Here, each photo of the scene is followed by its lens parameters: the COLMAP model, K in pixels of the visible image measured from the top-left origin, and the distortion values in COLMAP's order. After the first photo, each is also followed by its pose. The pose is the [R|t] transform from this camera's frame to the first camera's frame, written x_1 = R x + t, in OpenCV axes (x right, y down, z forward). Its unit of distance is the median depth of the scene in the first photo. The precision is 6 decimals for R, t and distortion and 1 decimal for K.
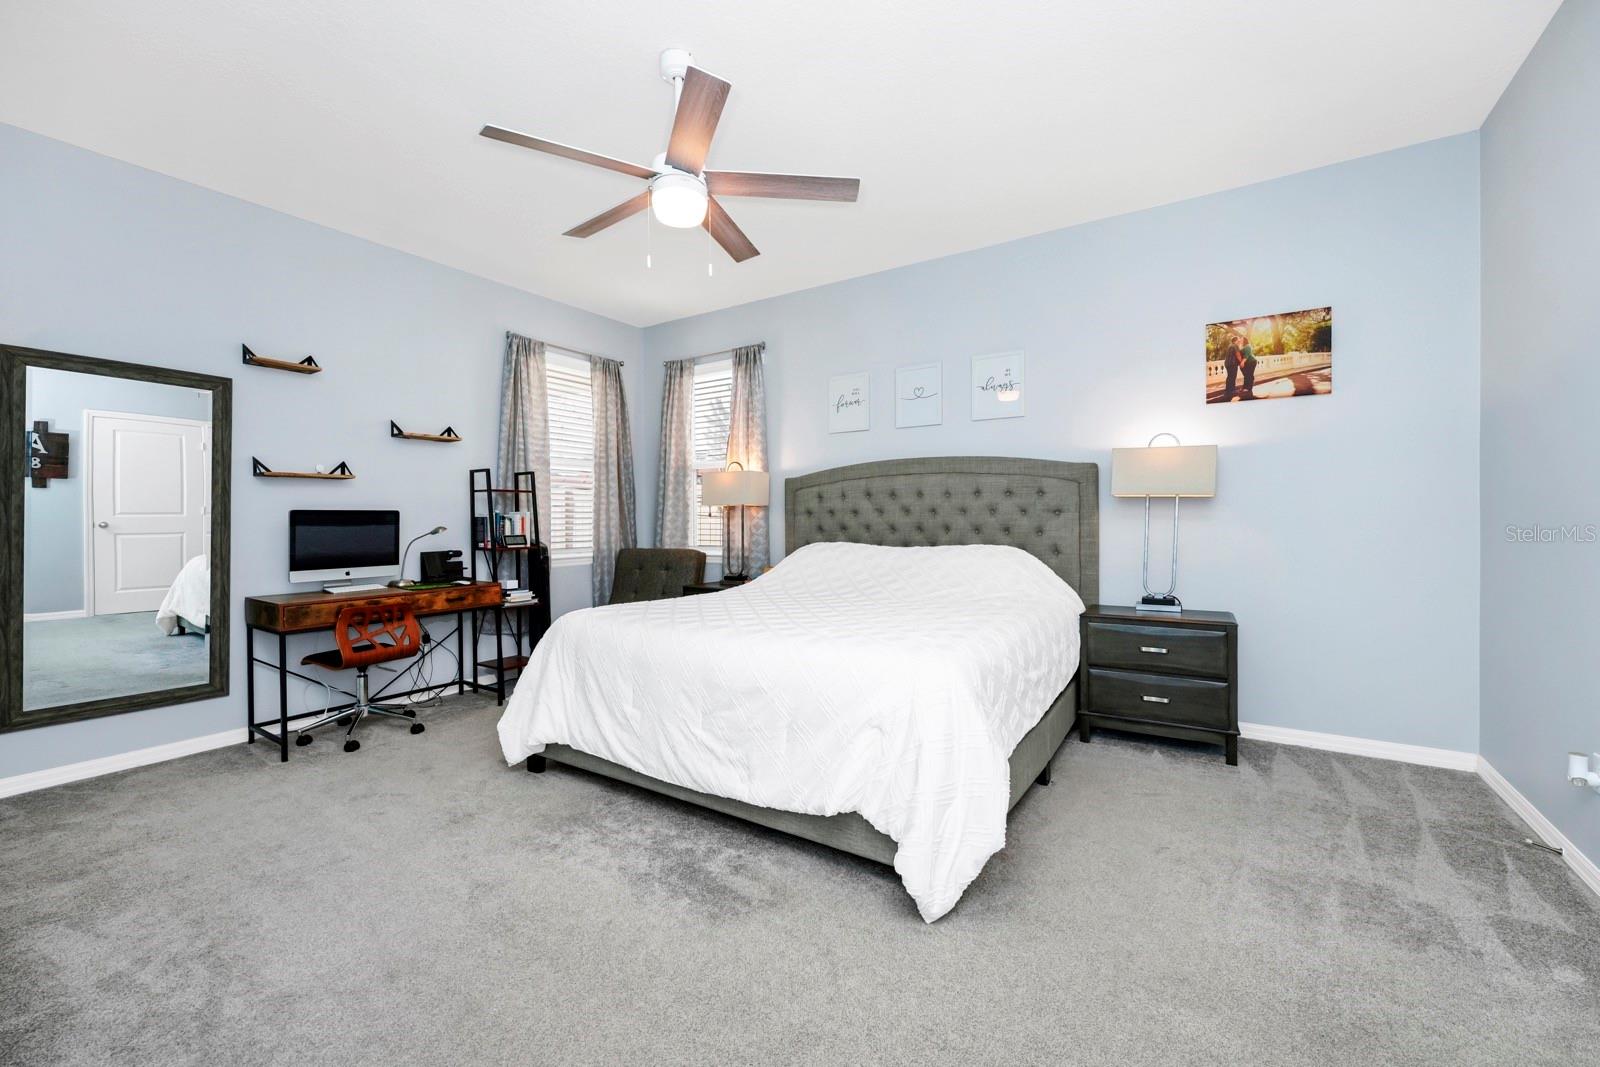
lens RADIAL K [[649.9, 0, 796.8], [0, 649.9, 525.6], [0, 0, 1]] dist [-0.011395, 0.000128]
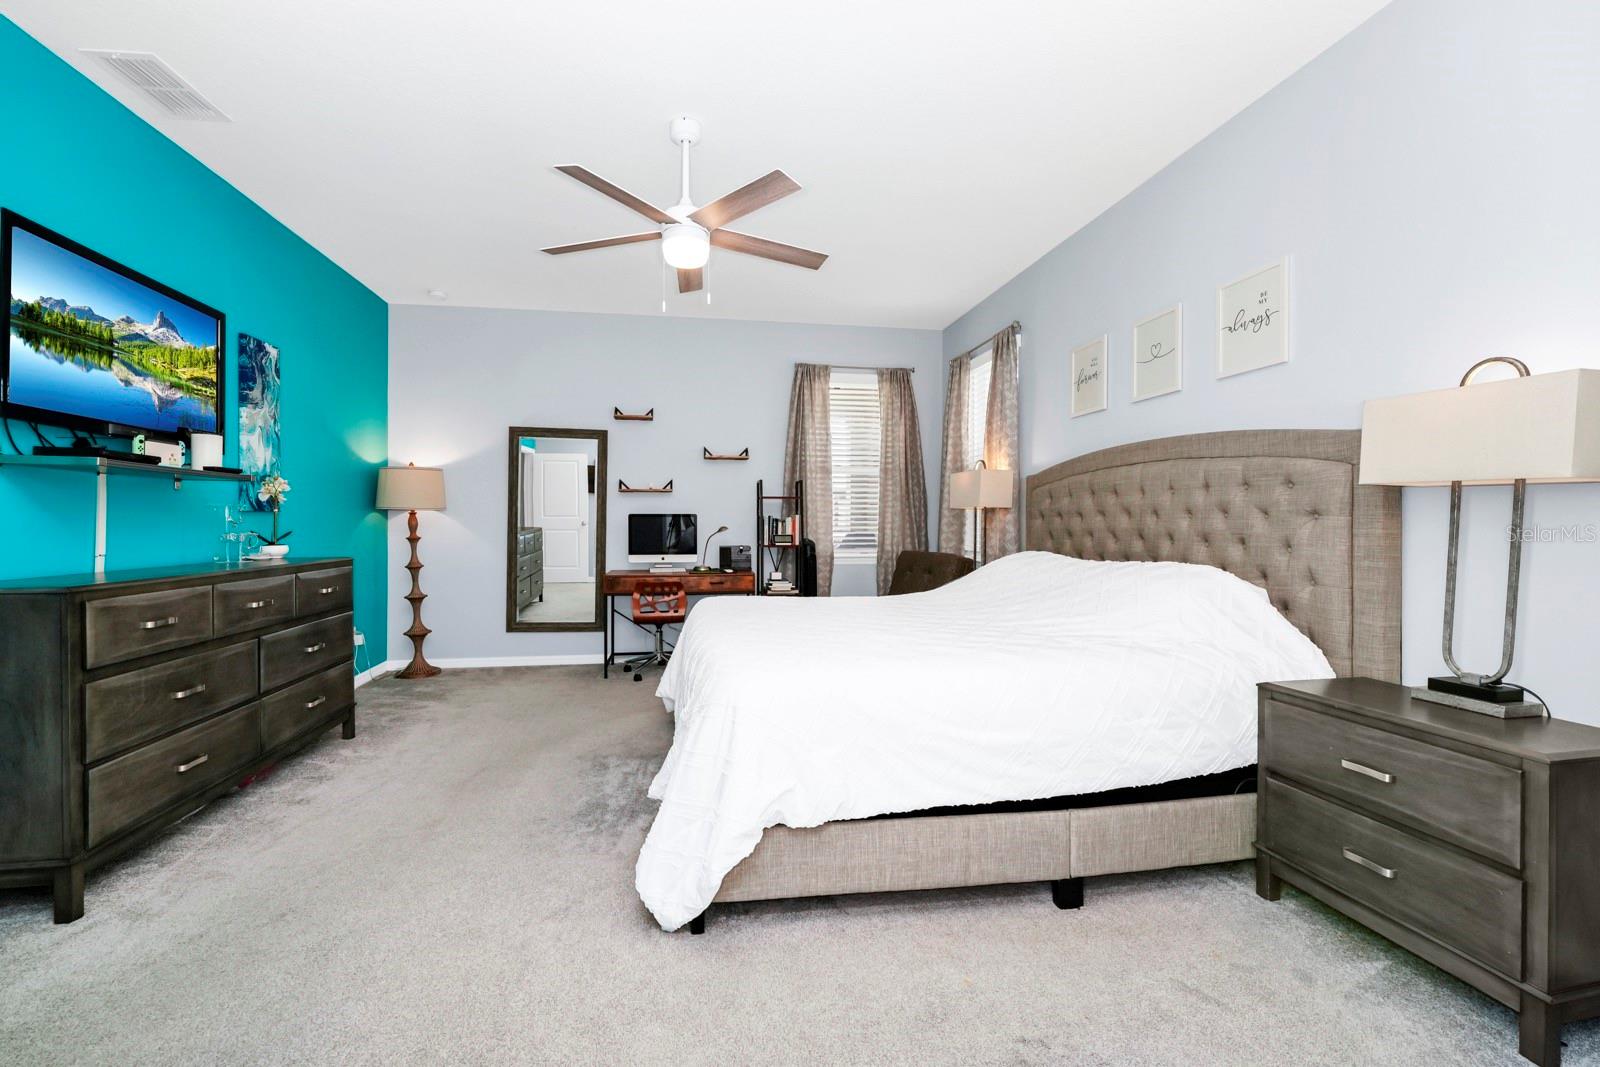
lens RADIAL K [[649.9, 0, 772.0], [0, 649.9, 525.7], [0, 0, 1]] dist [-0.011395, 0.000128]
pose [[0.662780, 0.011054, -0.748732, 0.458935], [-0.014081, 0.999898, 0.002297, -0.004030], [0.748681, 0.009021, 0.662869, 0.202331]]
